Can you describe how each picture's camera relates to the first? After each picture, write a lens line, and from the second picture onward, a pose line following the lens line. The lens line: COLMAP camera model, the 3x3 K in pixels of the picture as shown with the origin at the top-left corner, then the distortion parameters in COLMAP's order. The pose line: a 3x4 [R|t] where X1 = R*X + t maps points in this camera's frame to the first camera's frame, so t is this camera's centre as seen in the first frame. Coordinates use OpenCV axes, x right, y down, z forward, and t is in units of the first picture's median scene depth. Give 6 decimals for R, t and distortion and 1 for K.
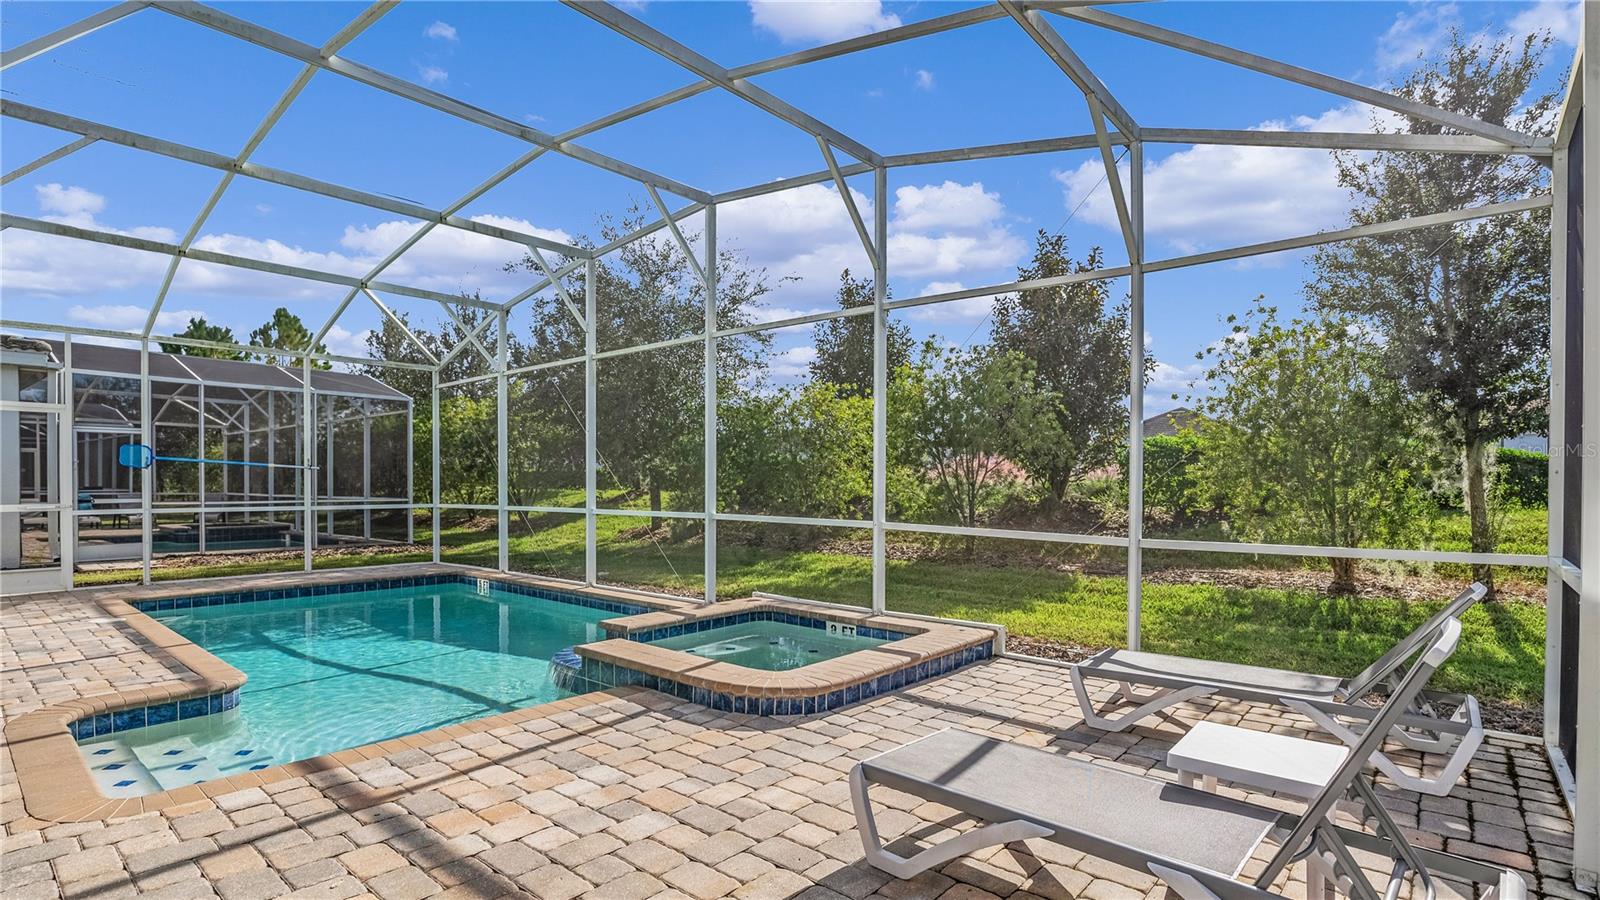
lens RADIAL K [[763.2, 0, 817.9], [0, 763.2, 498.0], [0, 0, 1]] dist [-0.032674, 0.004531]
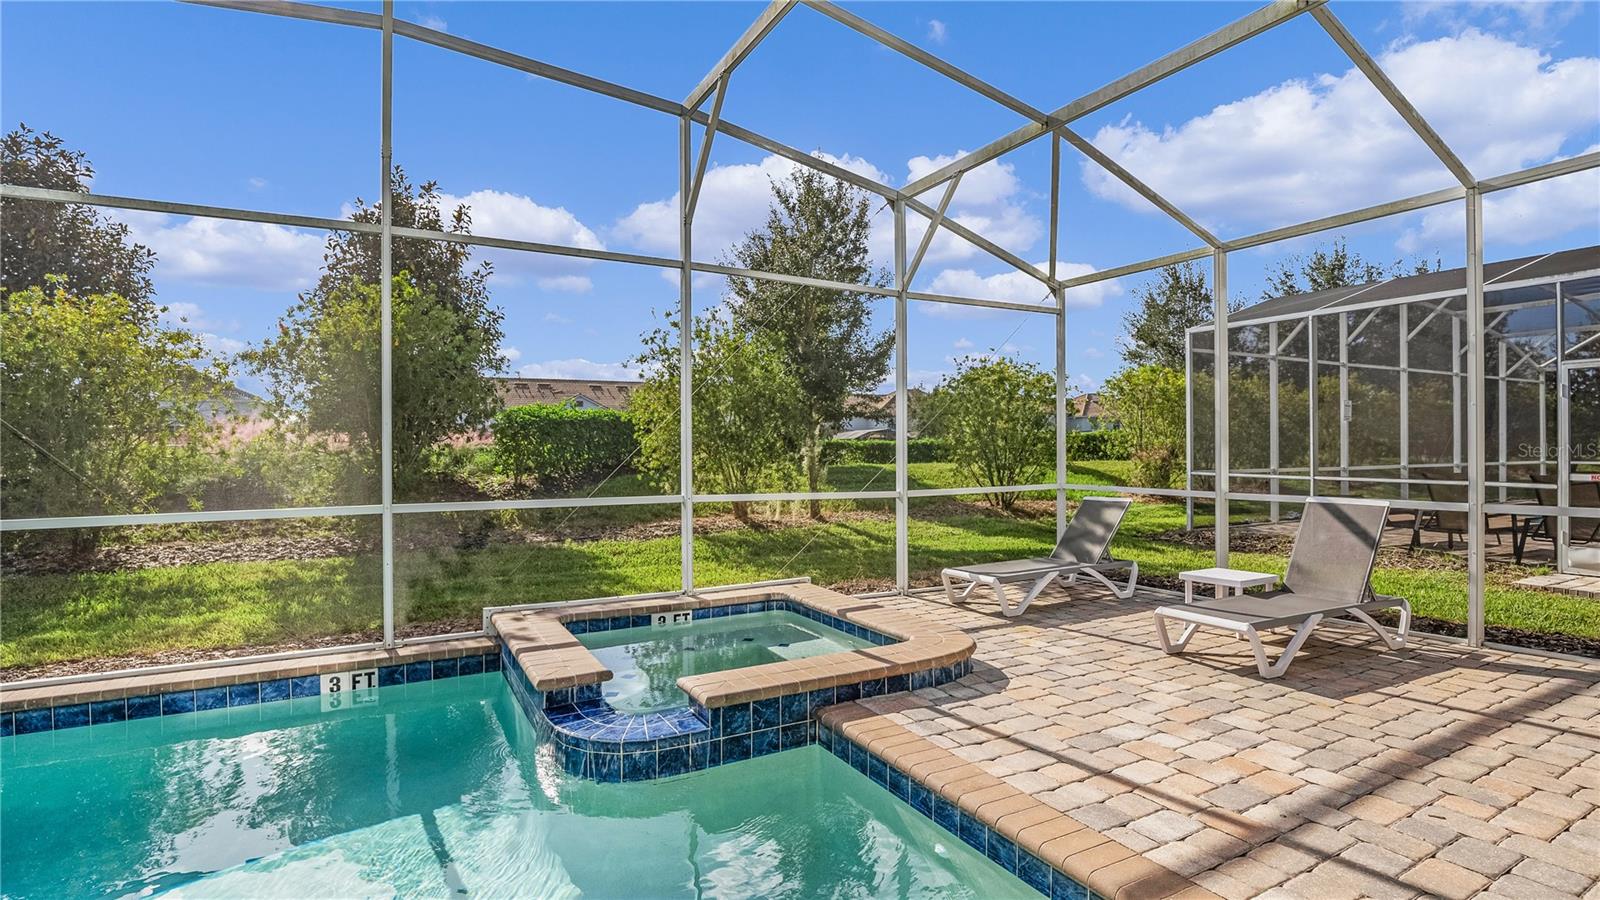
lens RADIAL K [[763.2, 0, 794.2], [0, 763.2, 449.9], [0, 0, 1]] dist [-0.032674, 0.004531]
pose [[0.358207, -0.005052, 0.933629, -1.224159], [0.025141, 0.999675, -0.004237, -0.026610], [-0.933304, 0.024990, 0.358217, 0.903730]]
